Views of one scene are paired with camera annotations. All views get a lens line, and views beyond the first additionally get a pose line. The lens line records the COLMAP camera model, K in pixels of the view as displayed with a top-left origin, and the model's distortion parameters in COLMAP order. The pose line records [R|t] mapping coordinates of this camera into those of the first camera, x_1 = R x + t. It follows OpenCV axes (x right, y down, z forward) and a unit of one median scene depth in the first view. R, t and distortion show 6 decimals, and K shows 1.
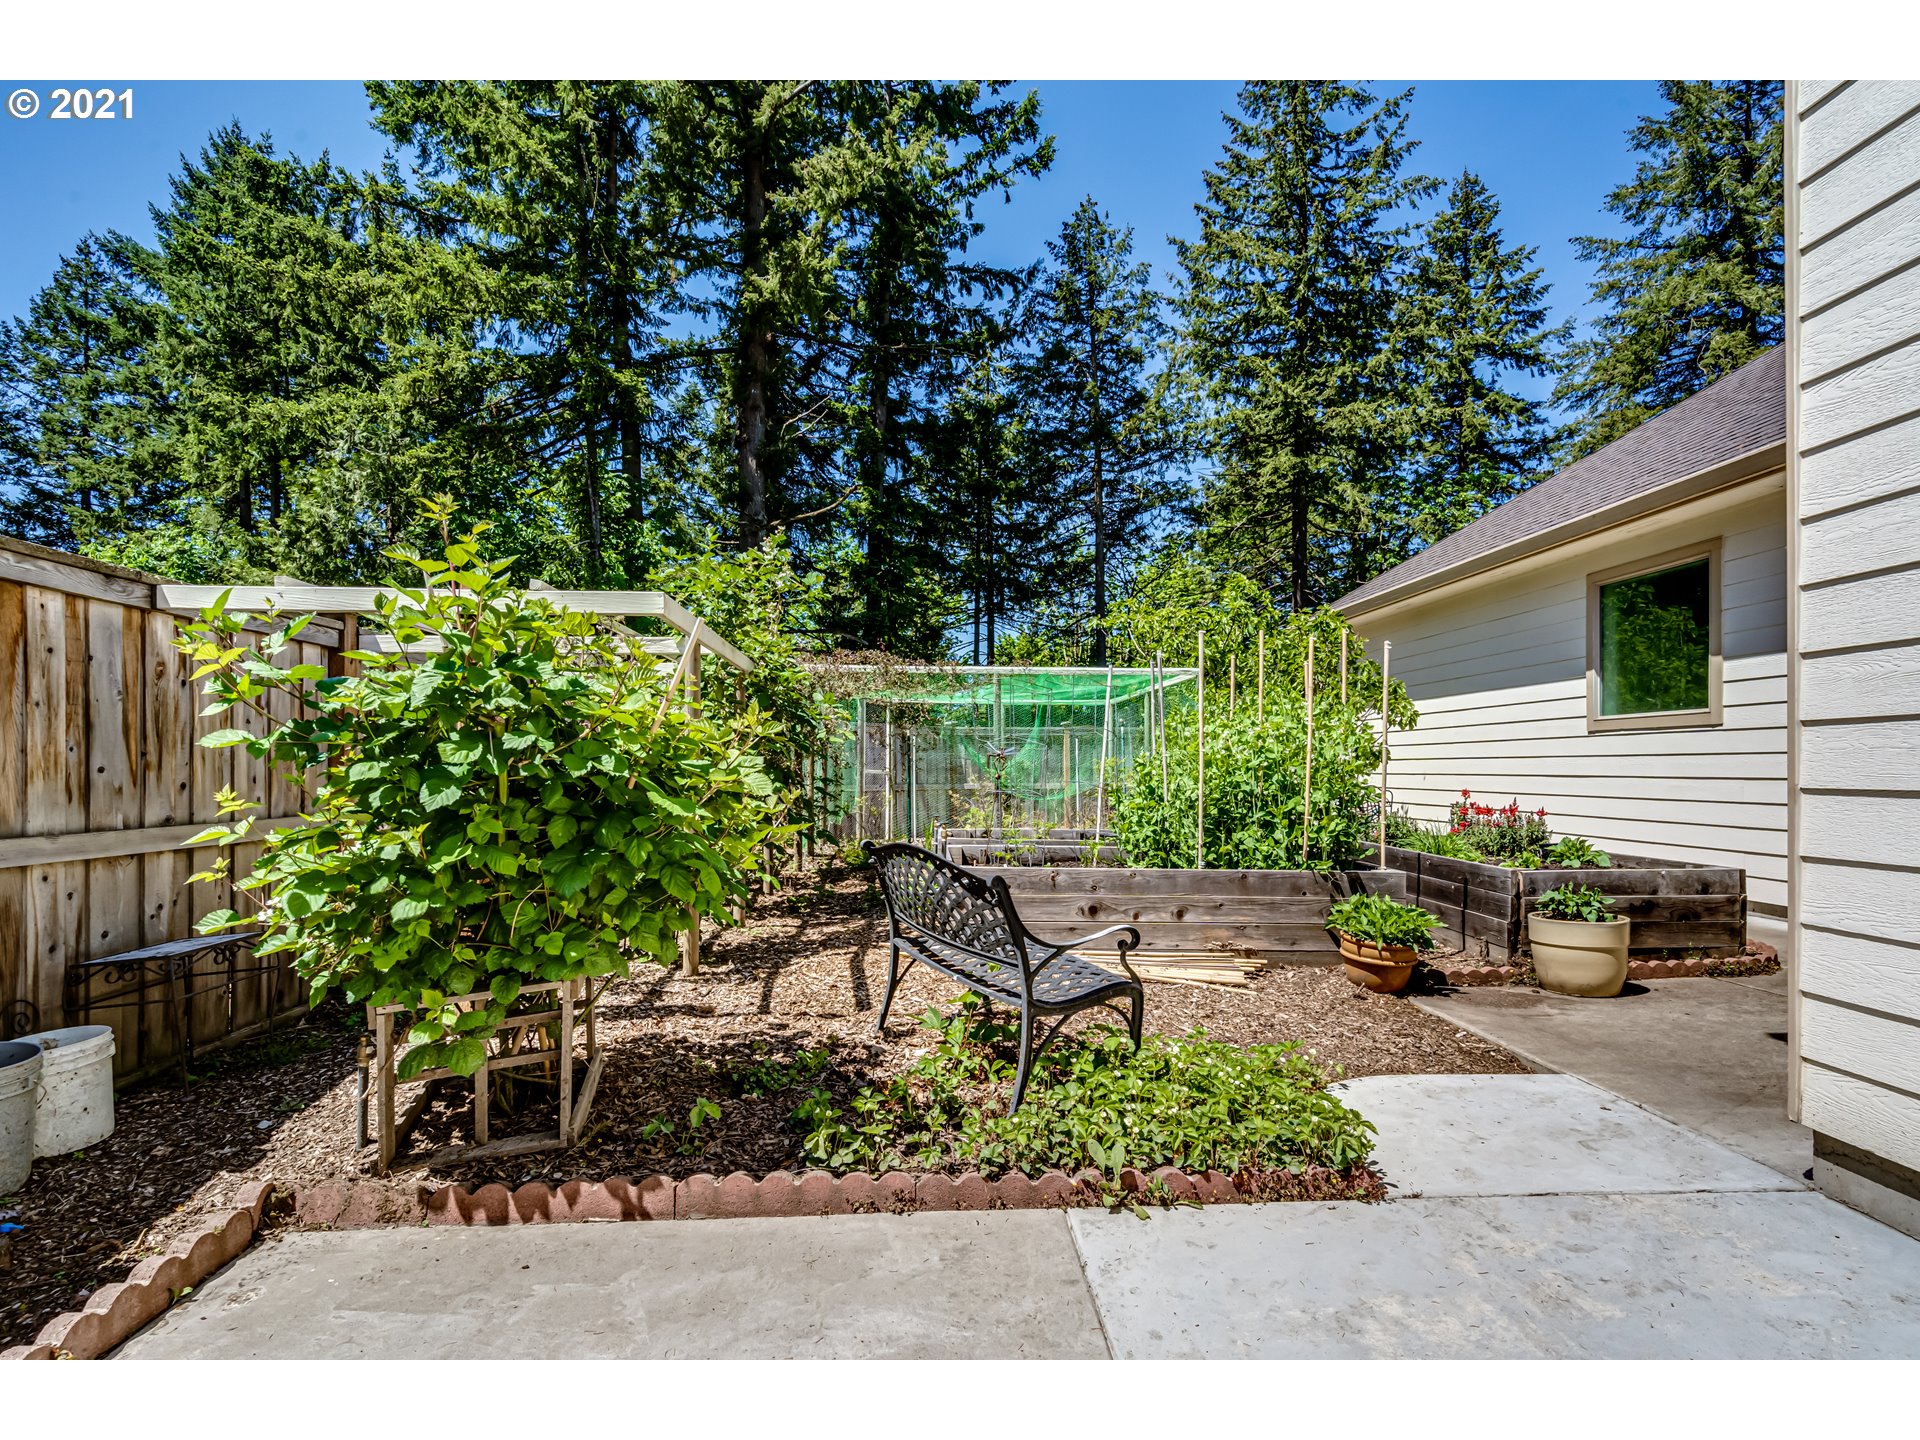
lens RADIAL K [[889.0, 0, 955.7], [0, 889.0, 787.3], [0, 0, 1]] dist [-0.018369, 0.000120]
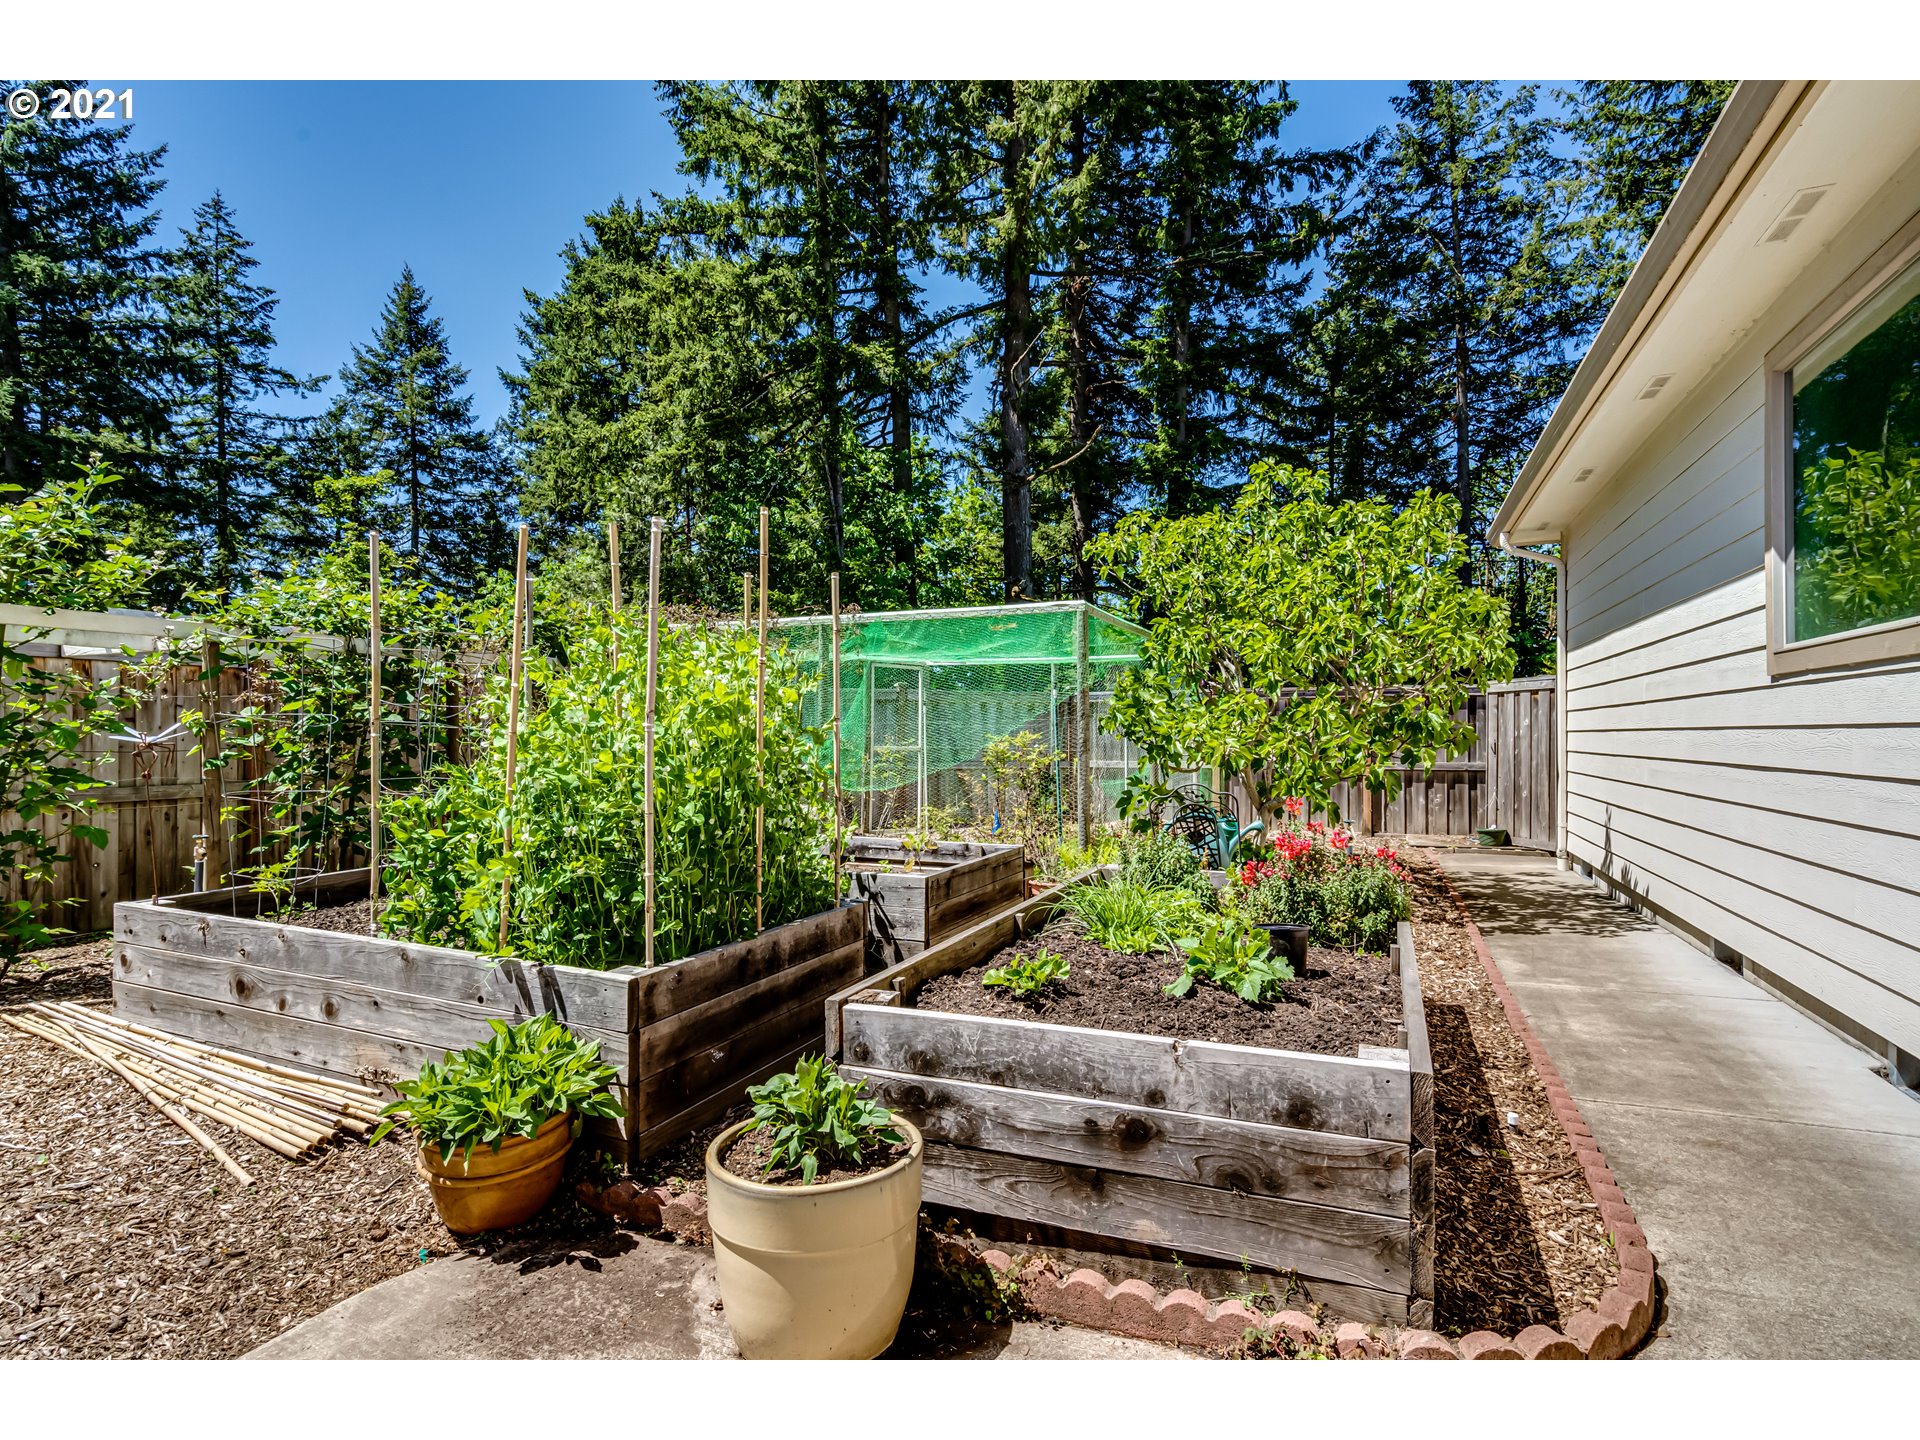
lens RADIAL K [[915.1, 0, 954.4], [0, 915.1, 725.4], [0, 0, 1]] dist [-0.002119, 0.000062]
pose [[0.908816, -0.009286, -0.417093, 0.087957], [-0.002709, 0.999600, -0.028159, -0.003543], [0.417188, 0.026721, 0.908427, 0.058335]]
